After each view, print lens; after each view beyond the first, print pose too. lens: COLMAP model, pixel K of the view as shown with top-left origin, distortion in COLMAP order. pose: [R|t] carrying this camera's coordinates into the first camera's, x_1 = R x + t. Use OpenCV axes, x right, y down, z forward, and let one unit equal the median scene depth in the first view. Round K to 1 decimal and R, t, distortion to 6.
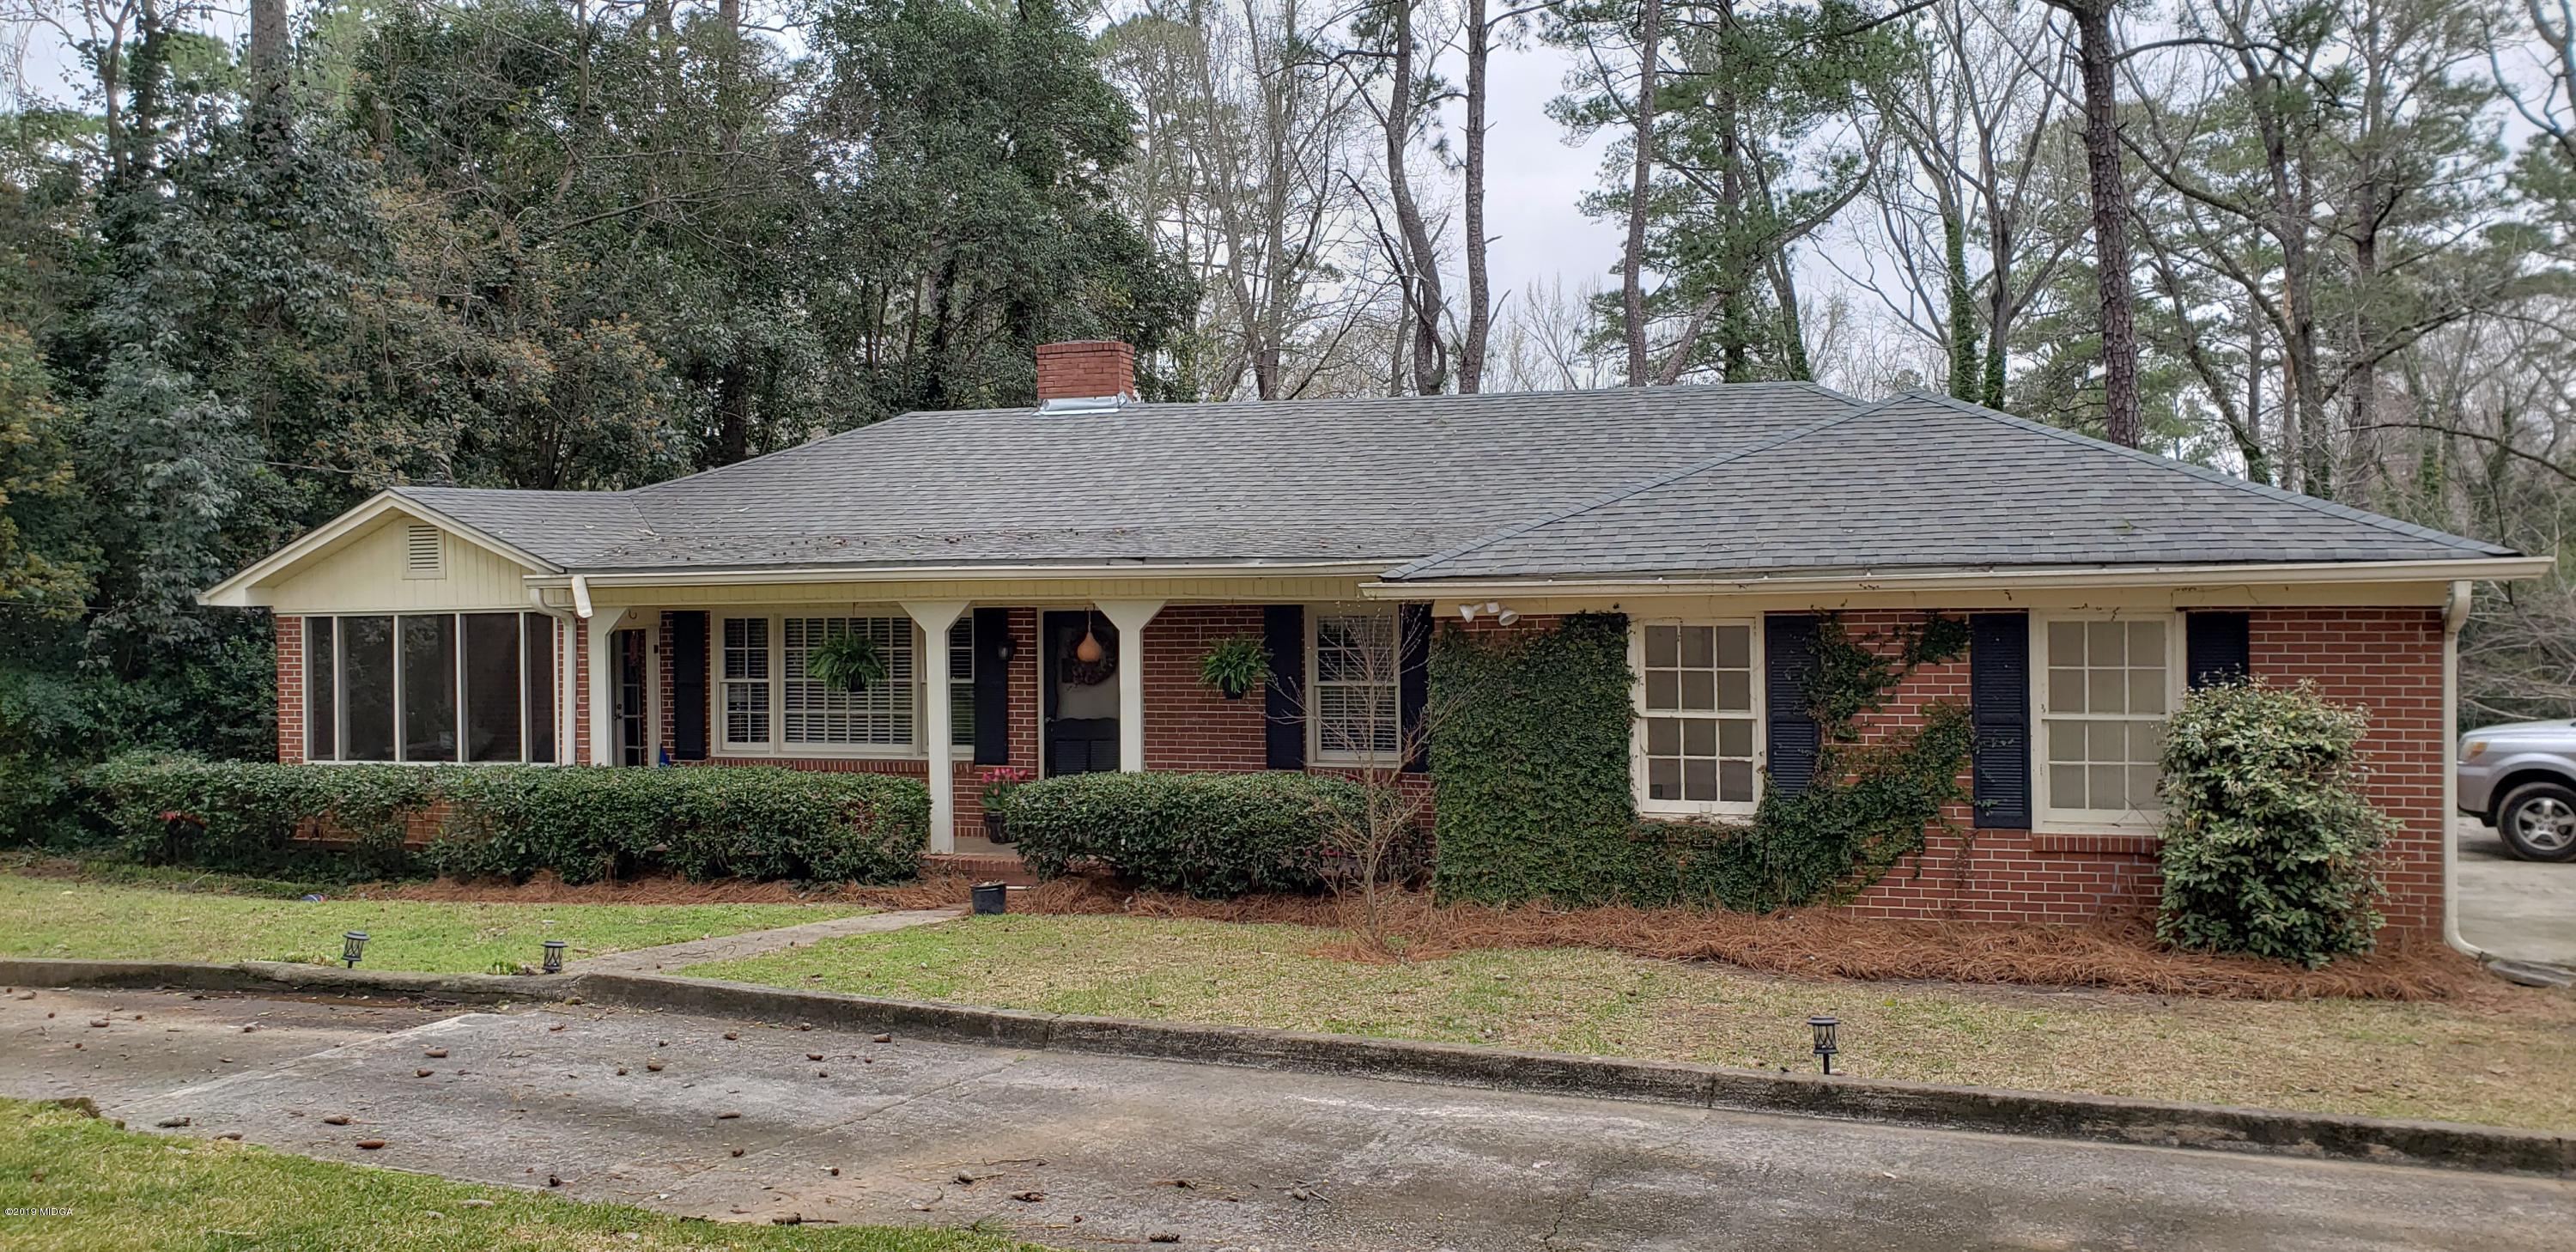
lens RADIAL K [[2000.3, 0, 1281.7], [0, 2000.3, 631.3], [0, 0, 1]] dist [0.033365, -0.024935]
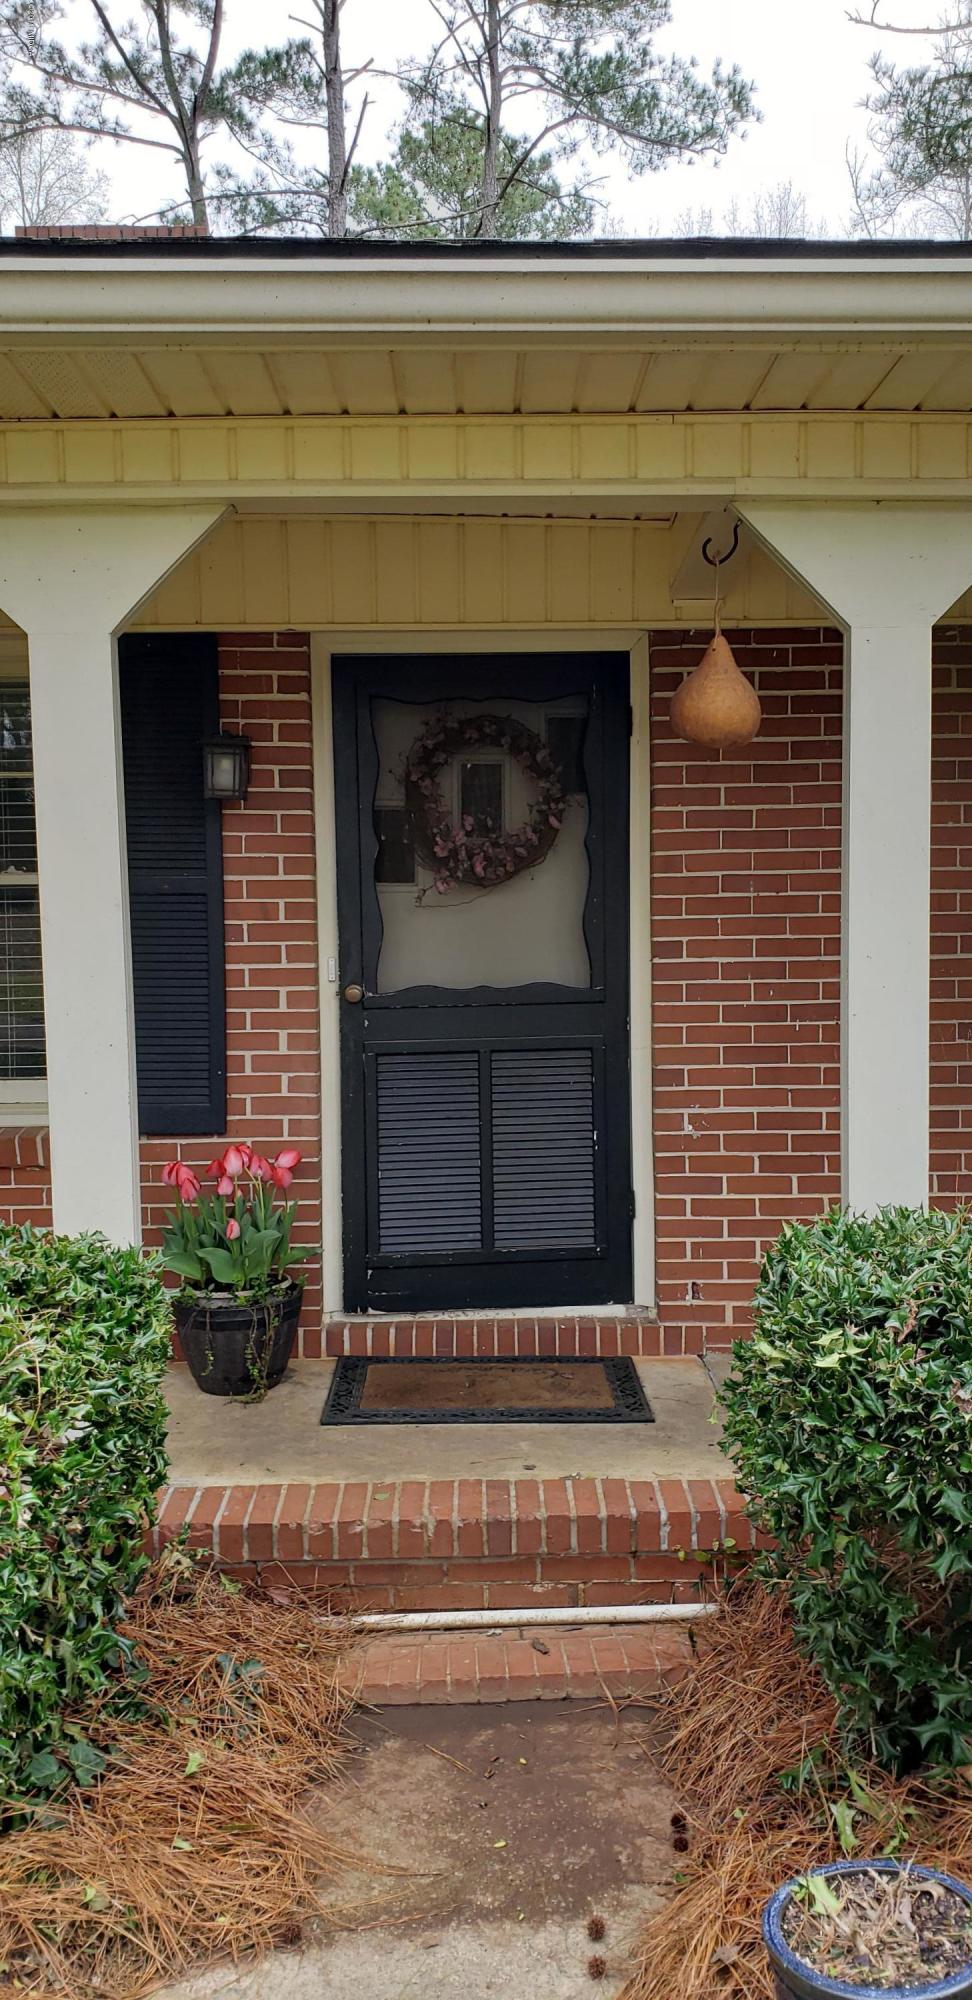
lens RADIAL K [[1553.0, 0, 488.3], [0, 1553.0, 999.6], [0, 0, 1]] dist [0.033365, -0.024935]
pose [[0.938569, -0.022875, 0.344333, -0.248282], [0.006869, 0.998841, 0.047633, 0.045328], [-0.345024, -0.042342, 0.937638, 1.045245]]
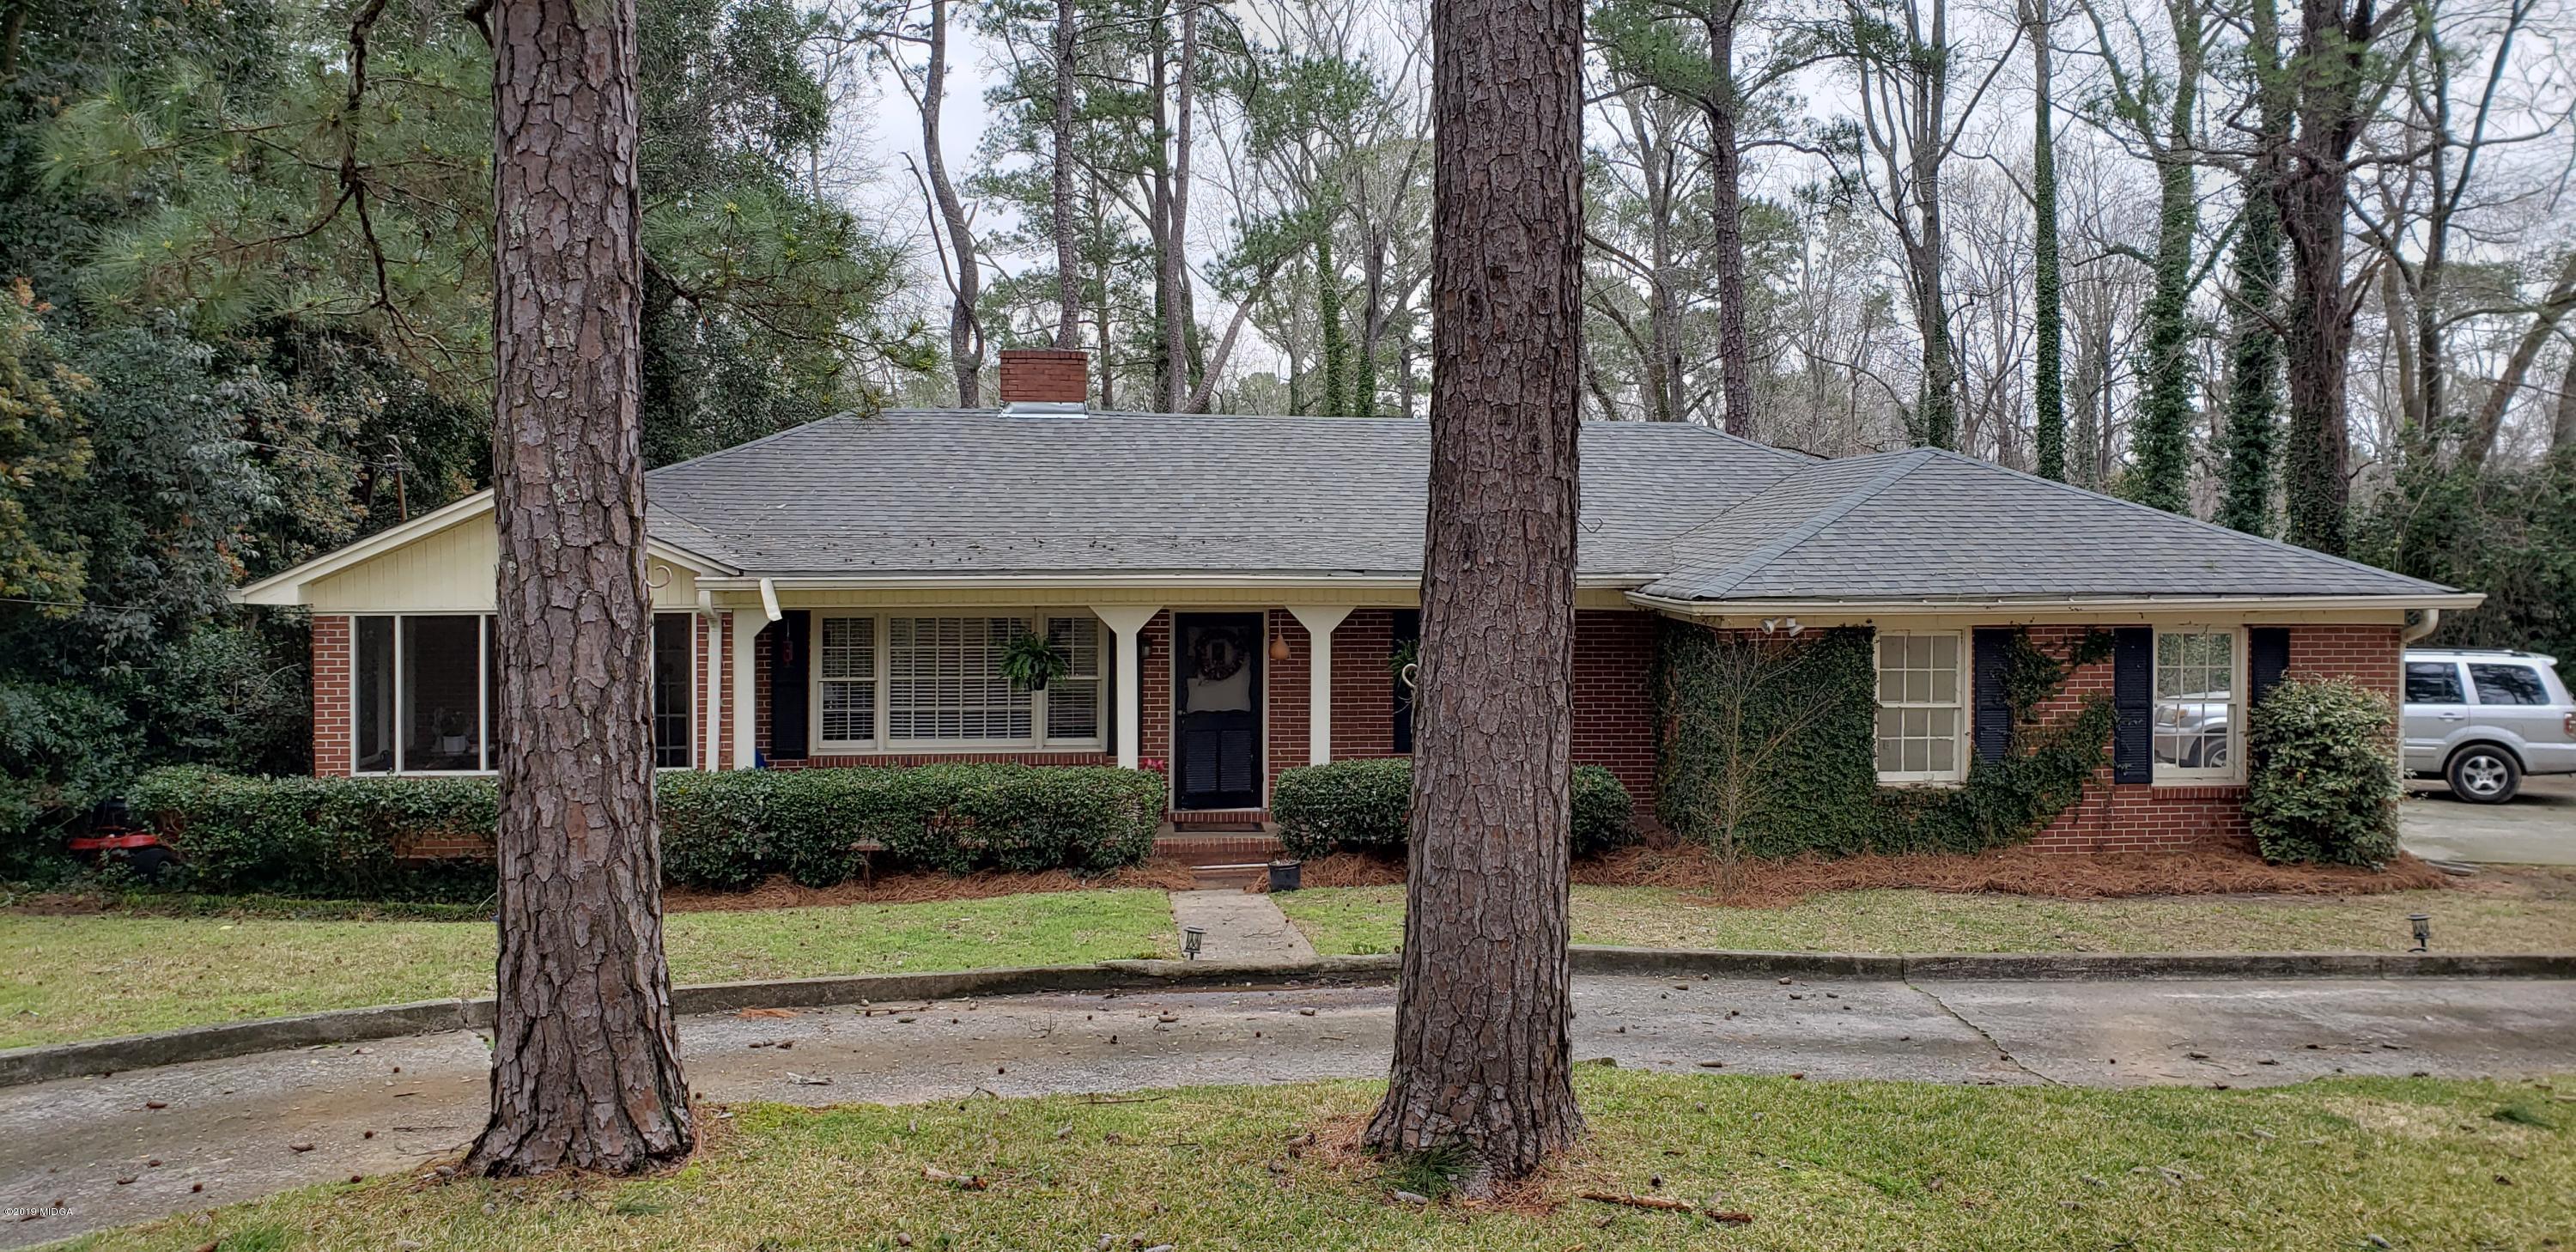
lens RADIAL K [[2000.3, 0, 1304.6], [0, 2000.3, 614.8], [0, 0, 1]] dist [0.033365, -0.024935]
pose [[0.909498, 0.000371, 0.415707, -0.693663], [-0.004715, 0.999944, 0.009422, -0.026859], [-0.415681, -0.010530, 0.909450, -0.016285]]
